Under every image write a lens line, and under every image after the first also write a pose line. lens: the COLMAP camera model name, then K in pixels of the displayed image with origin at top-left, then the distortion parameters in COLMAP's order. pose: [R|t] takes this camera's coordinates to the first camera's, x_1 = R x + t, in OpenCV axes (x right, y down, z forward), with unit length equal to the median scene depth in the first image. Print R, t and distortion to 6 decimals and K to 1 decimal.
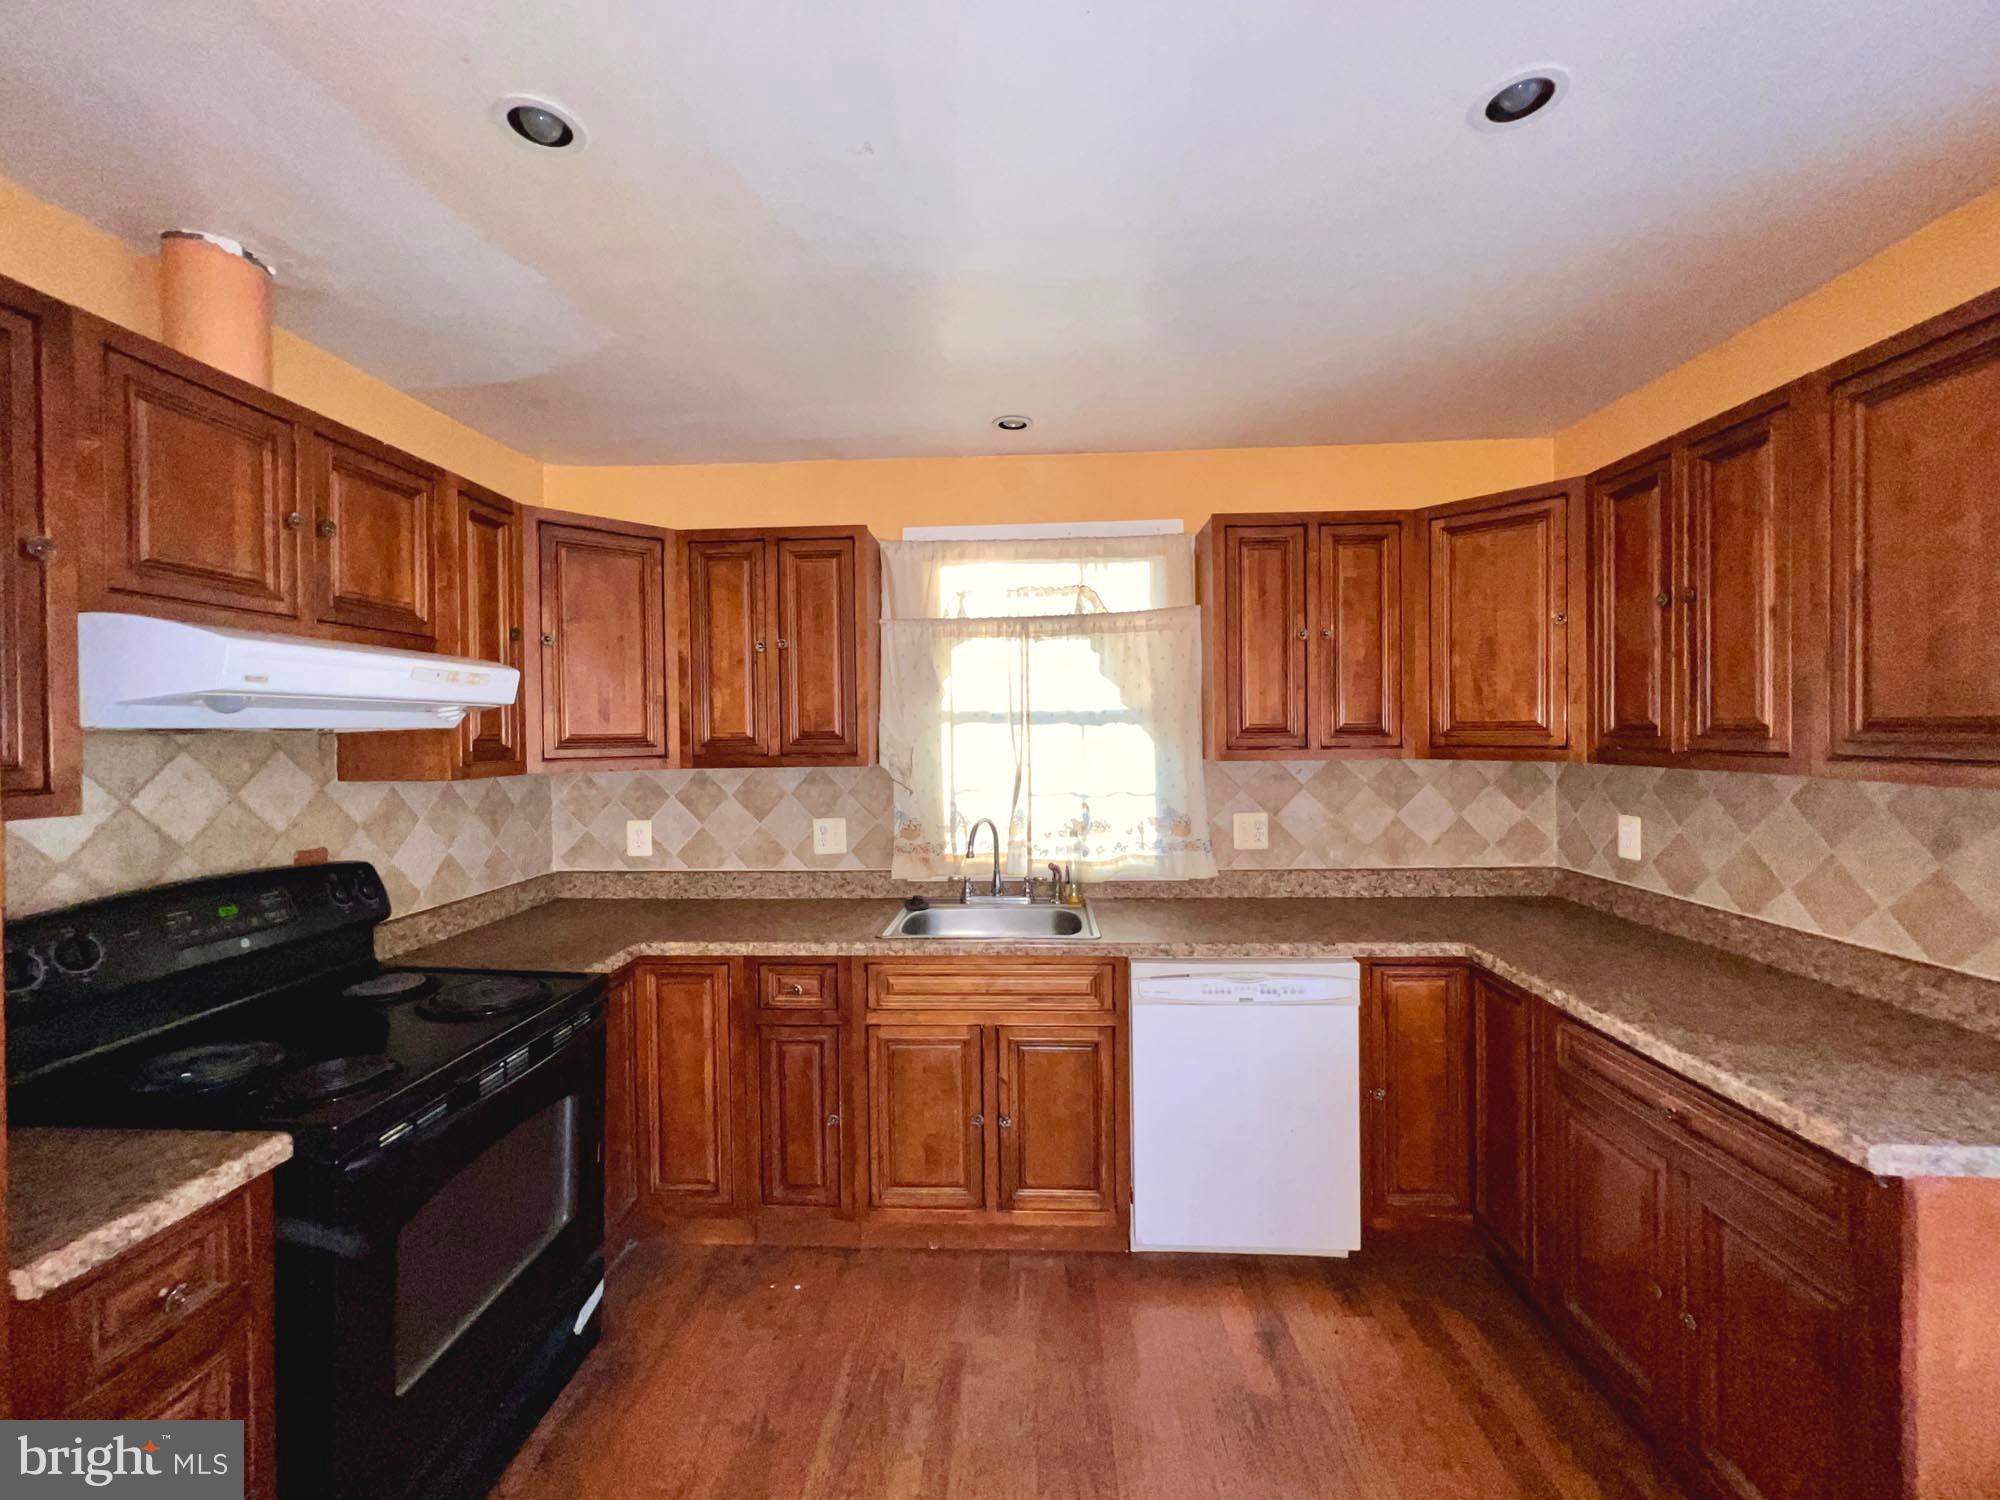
lens RADIAL K [[818.0, 0, 1000.0], [0, 818.0, 750.0], [0, 0, 1]] dist [0.001461, -0.000042]
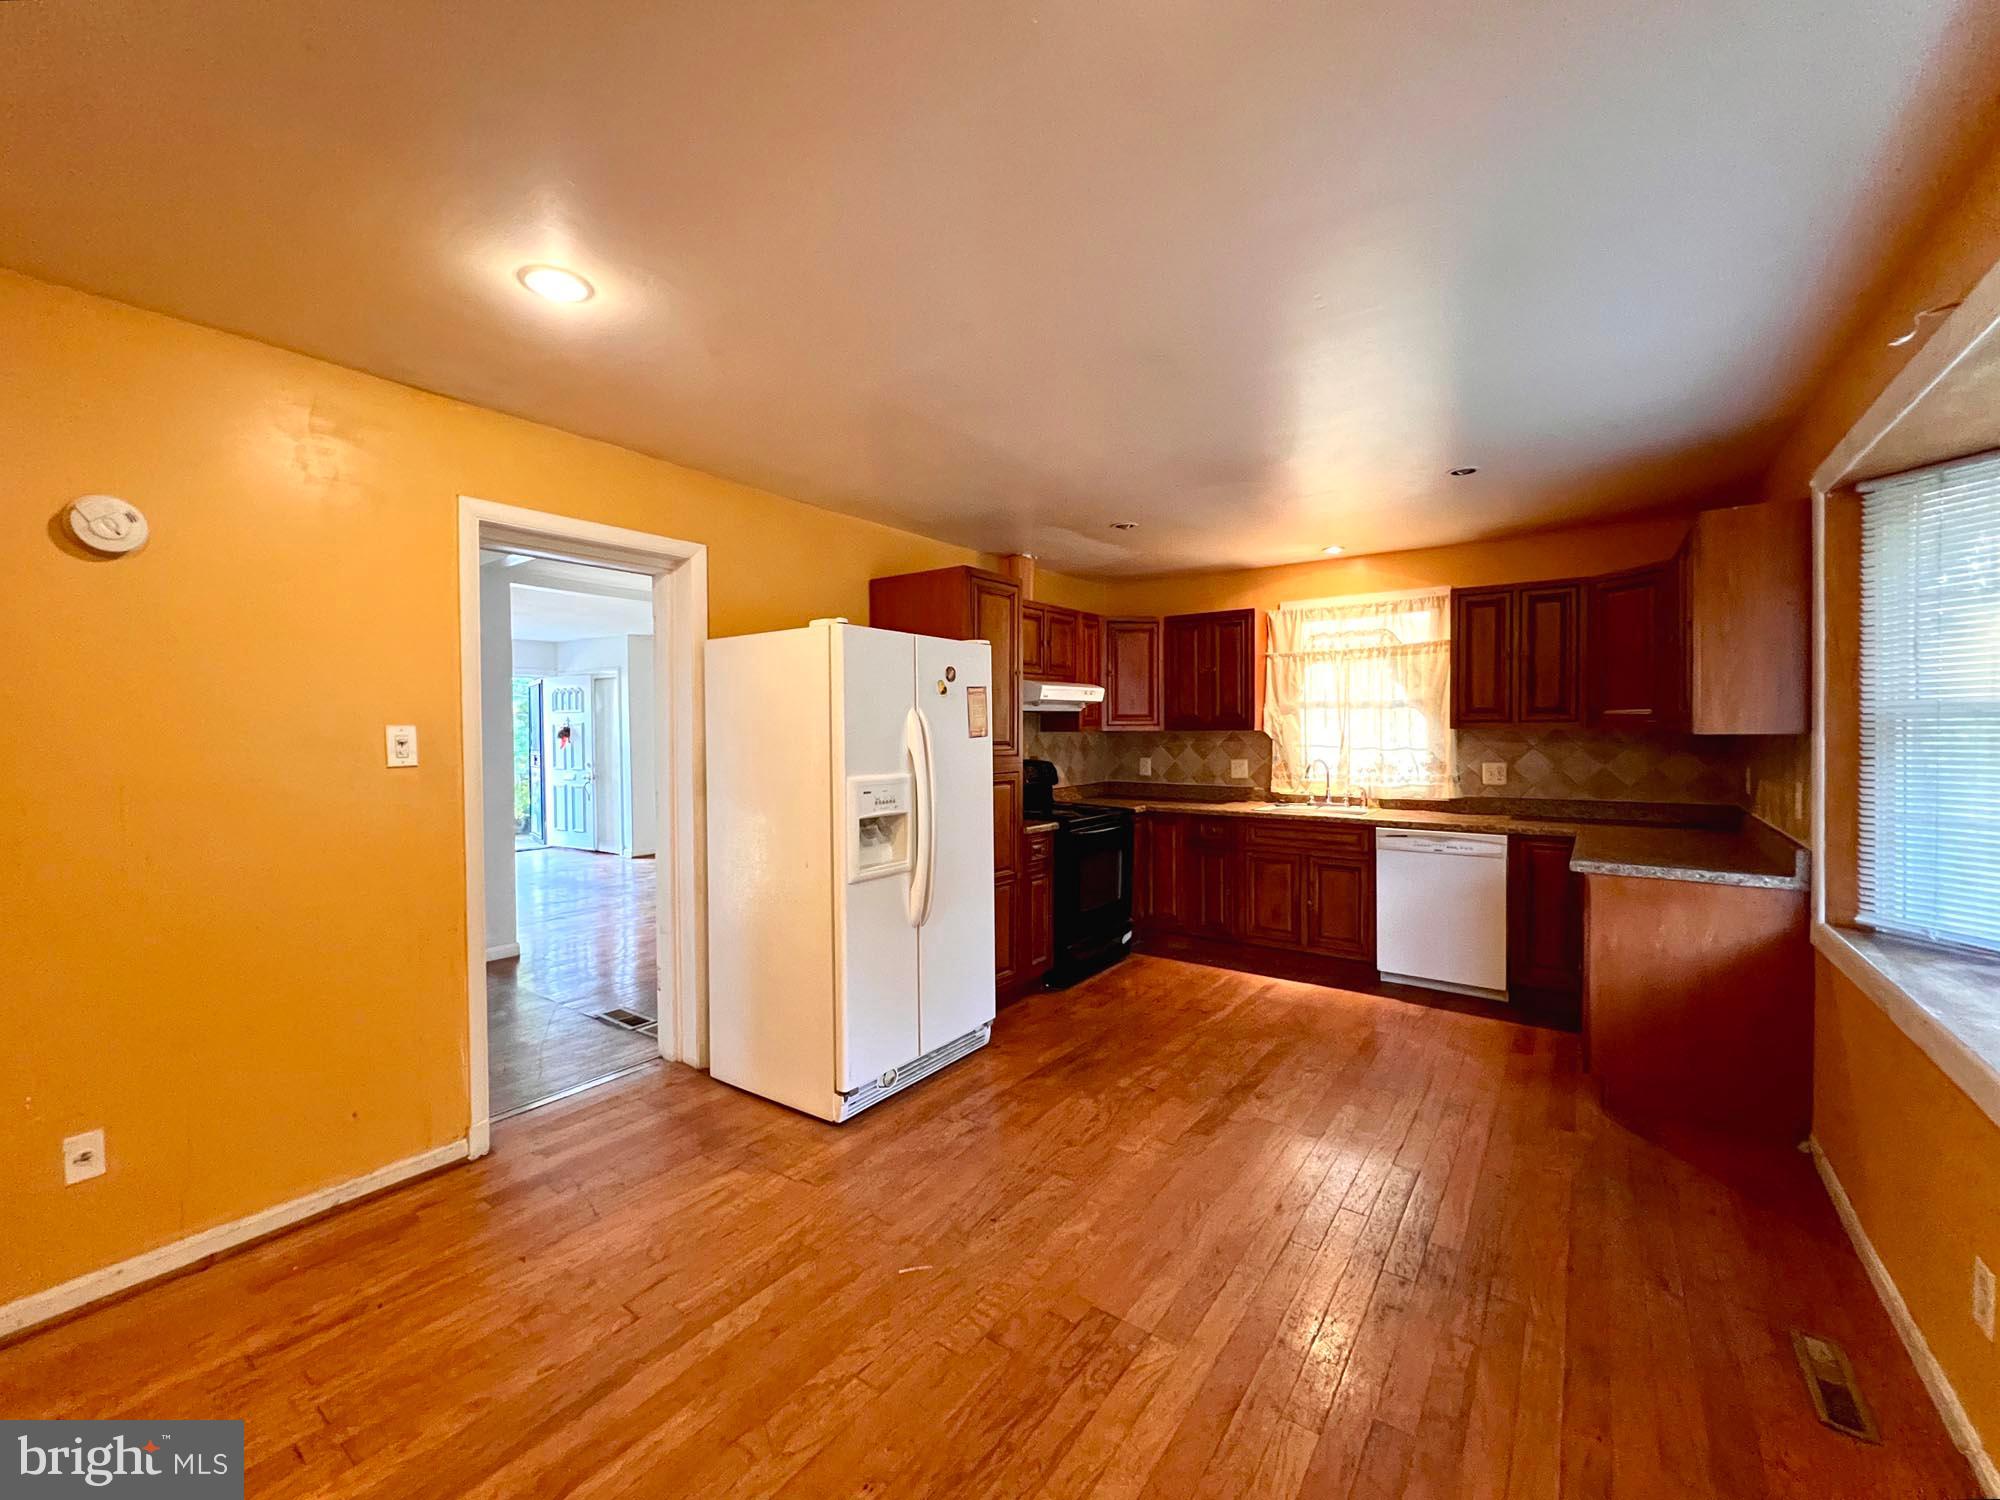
lens RADIAL K [[818.0, 0, 1000.0], [0, 818.0, 750.0], [0, 0, 1]] dist [0.001461, -0.000042]
pose [[0.836876, 0.023050, -0.546906, 0.398931], [-0.015293, 0.999708, 0.018732, 0.038620], [0.547178, -0.007313, 0.836984, -0.974343]]
